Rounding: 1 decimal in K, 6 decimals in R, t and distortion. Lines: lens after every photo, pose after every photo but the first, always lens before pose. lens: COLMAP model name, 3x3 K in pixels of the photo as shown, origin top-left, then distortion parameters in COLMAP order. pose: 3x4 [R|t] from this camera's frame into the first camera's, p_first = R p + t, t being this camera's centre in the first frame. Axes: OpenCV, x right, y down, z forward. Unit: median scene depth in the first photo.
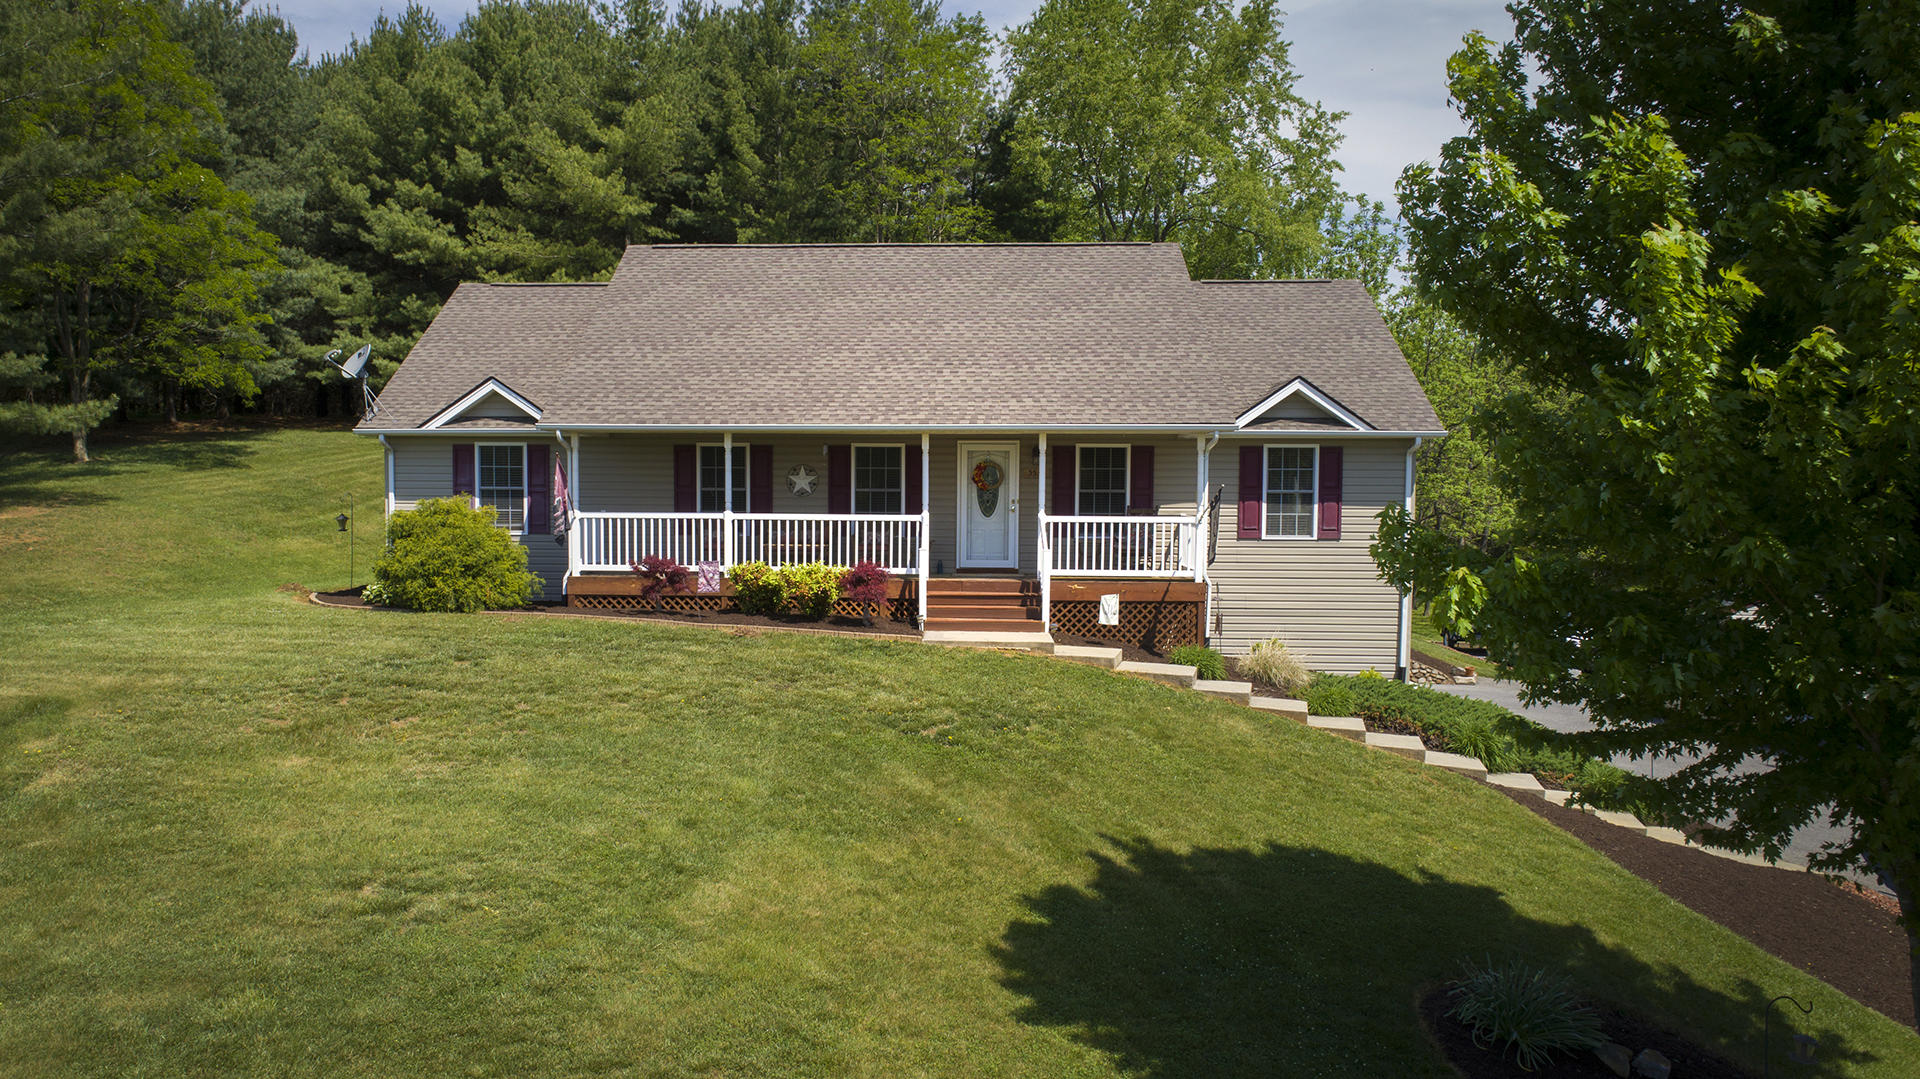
lens RADIAL K [[1397.0, 0, 894.9], [0, 1397.0, 580.3], [0, 0, 1]] dist [-0.019812, -0.005873]
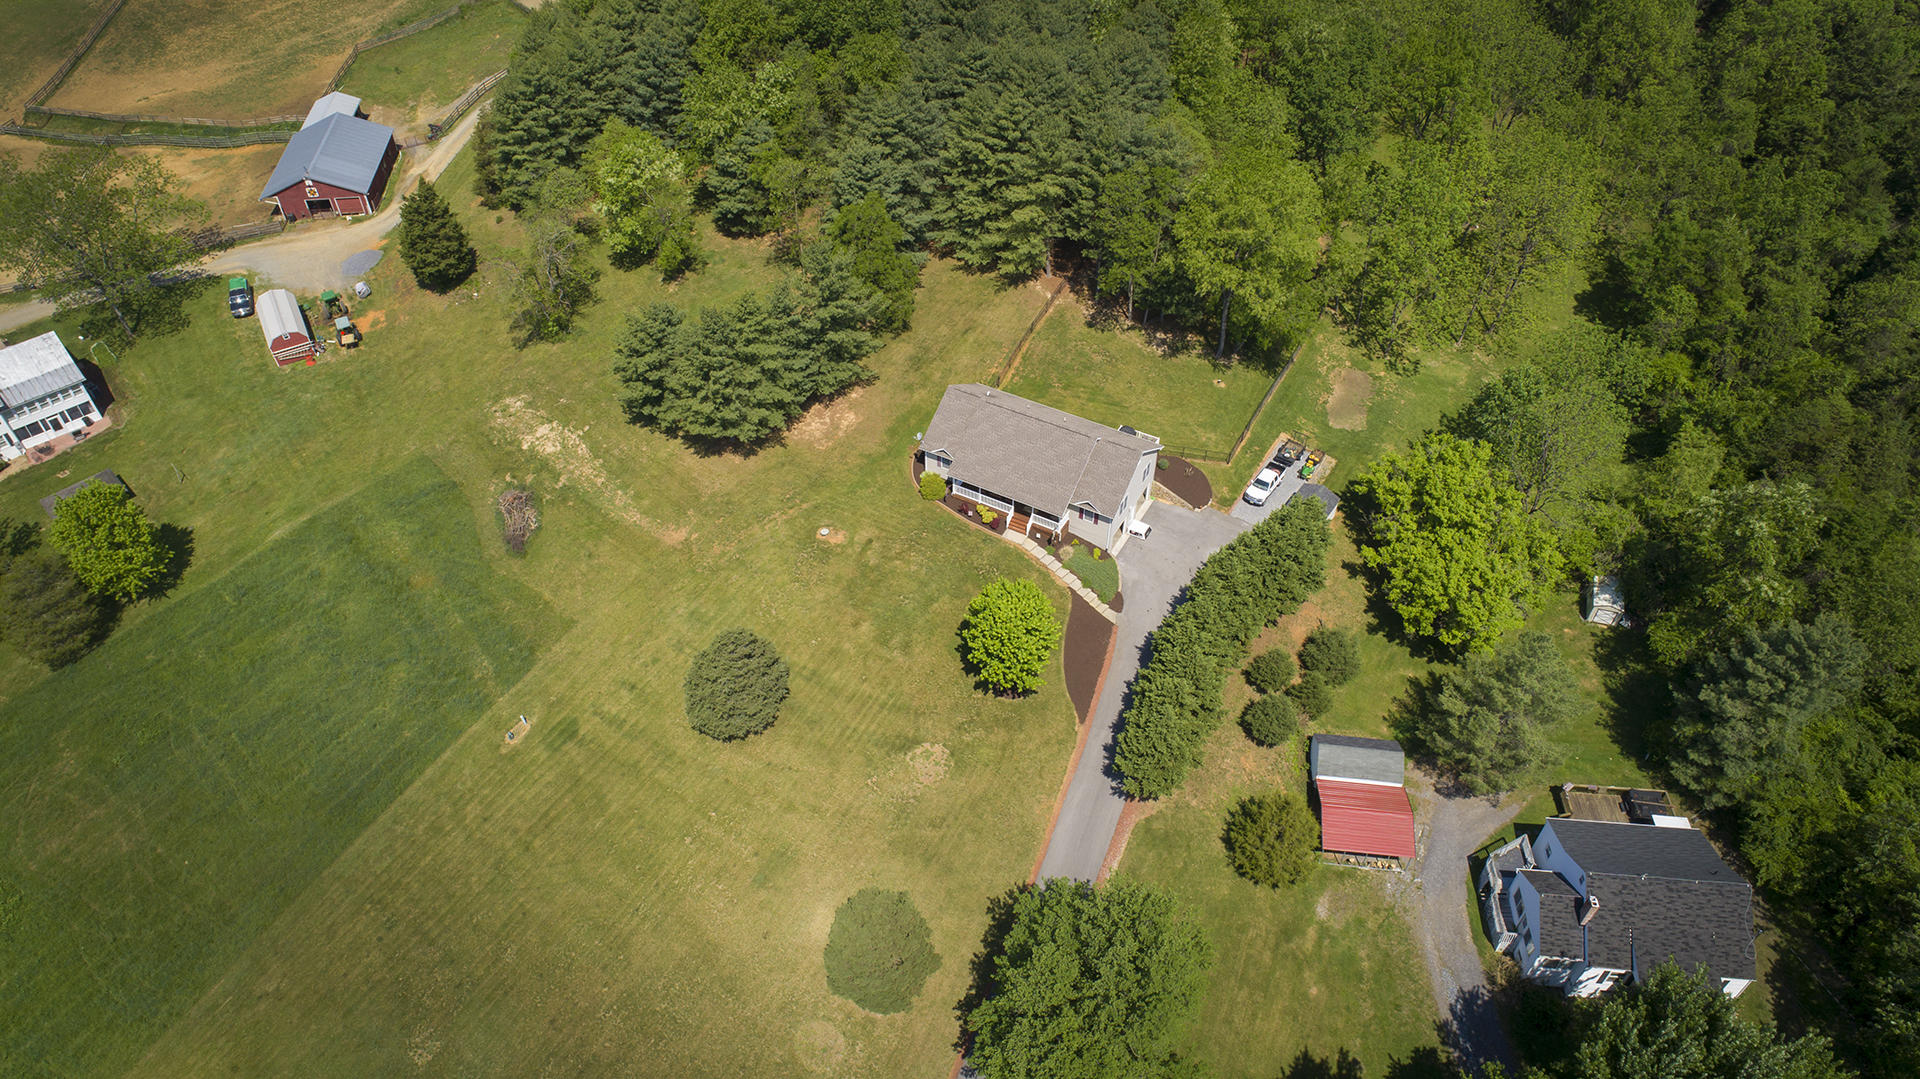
lens RADIAL K [[1291.1, 0, 965.6], [0, 1291.1, 539.2], [0, 0, 1]] dist [-0.014602, 0.007183]
pose [[0.897162, 0.303699, -0.320729, 1.371227], [-0.021255, 0.754964, 0.655422, -2.948061], [0.441190, -0.581203, 0.683780, -2.331903]]
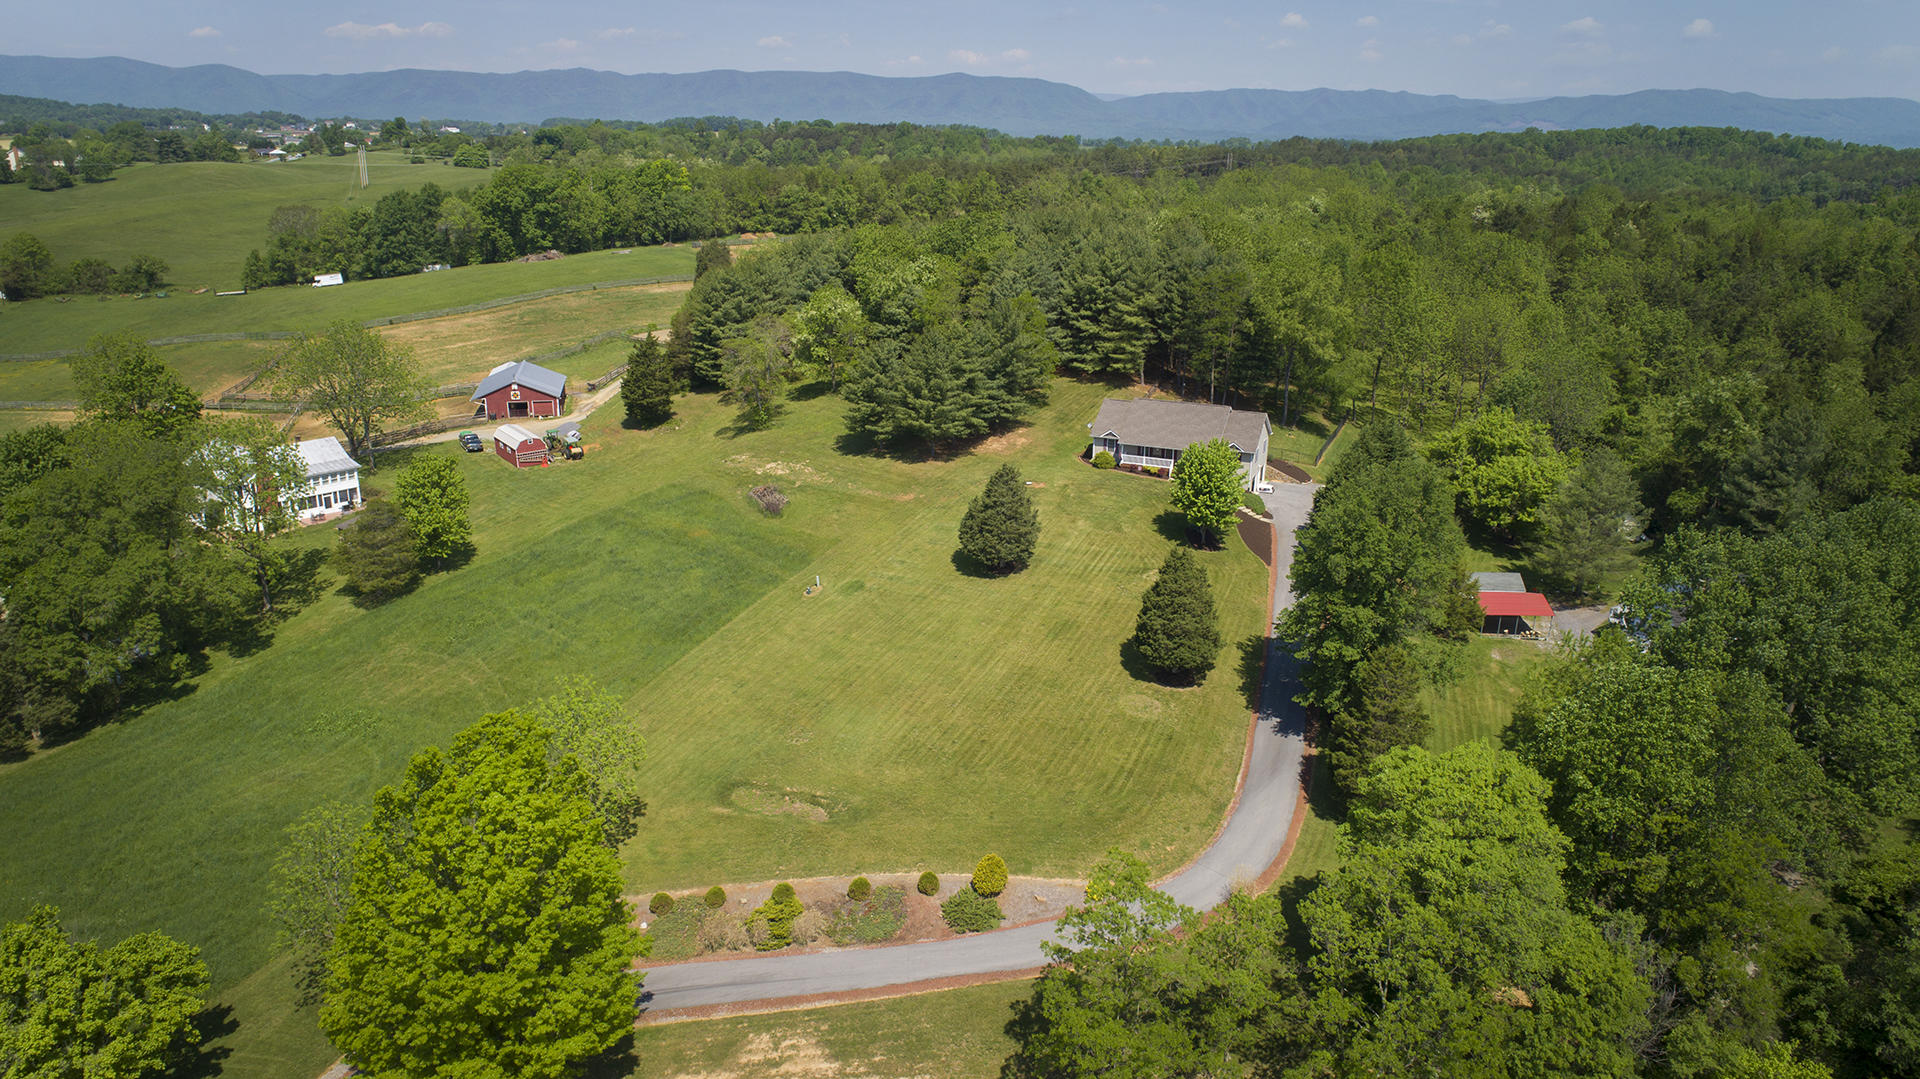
lens RADIAL K [[1291.1, 0, 954.5], [0, 1291.1, 538.3], [0, 0, 1]] dist [-0.014602, 0.007183]
pose [[0.937868, 0.109730, -0.329187, 1.063552], [-0.025315, 0.967791, 0.250477, -1.147555], [0.346069, -0.226581, 0.910438, -4.852031]]
